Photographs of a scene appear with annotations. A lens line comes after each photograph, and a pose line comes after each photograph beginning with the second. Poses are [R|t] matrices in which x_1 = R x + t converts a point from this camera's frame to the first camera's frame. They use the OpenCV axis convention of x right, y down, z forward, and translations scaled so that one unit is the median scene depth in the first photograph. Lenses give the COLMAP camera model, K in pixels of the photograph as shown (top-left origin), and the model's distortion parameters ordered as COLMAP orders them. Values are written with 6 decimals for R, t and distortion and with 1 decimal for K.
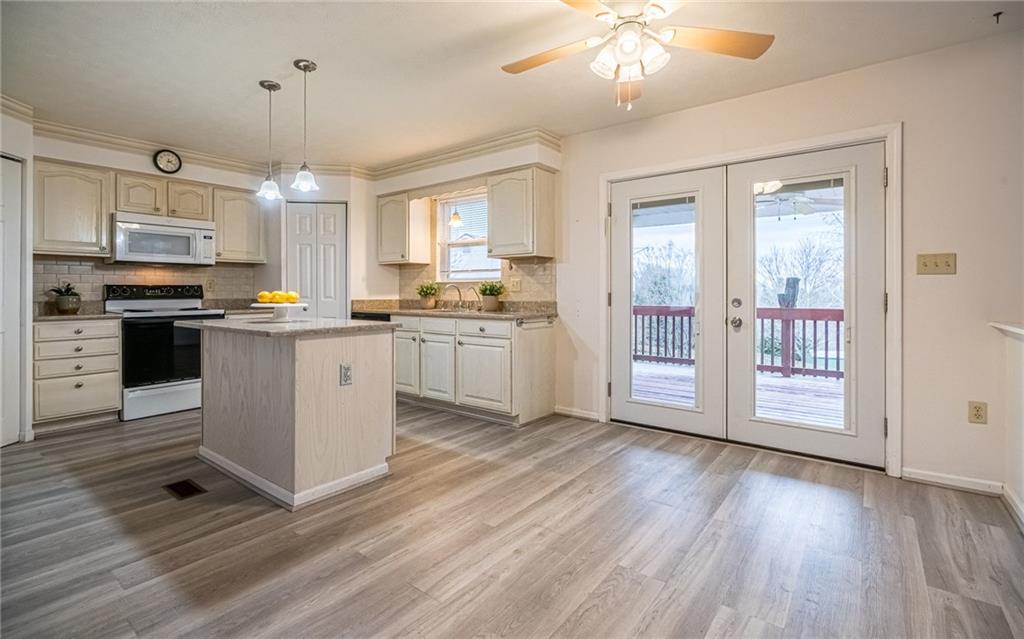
lens RADIAL K [[467.7, 0, 512.4], [0, 467.7, 289.3], [0, 0, 1]] dist [0.000756, -0.000458]
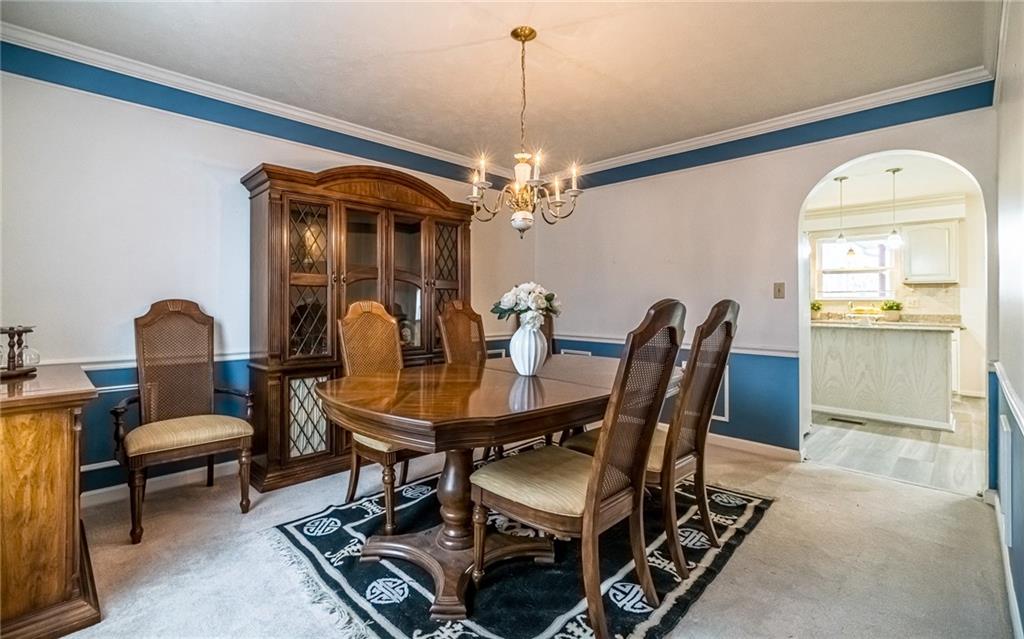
lens RADIAL K [[467.7, 0, 514.5], [0, 467.7, 299.6], [0, 0, 1]] dist [0.000756, -0.000458]
pose [[0.992548, 0.004556, -0.121772, -1.013103], [-0.005397, 0.999964, -0.006576, -0.003478], [0.121738, 0.007184, 0.992536, -0.513987]]
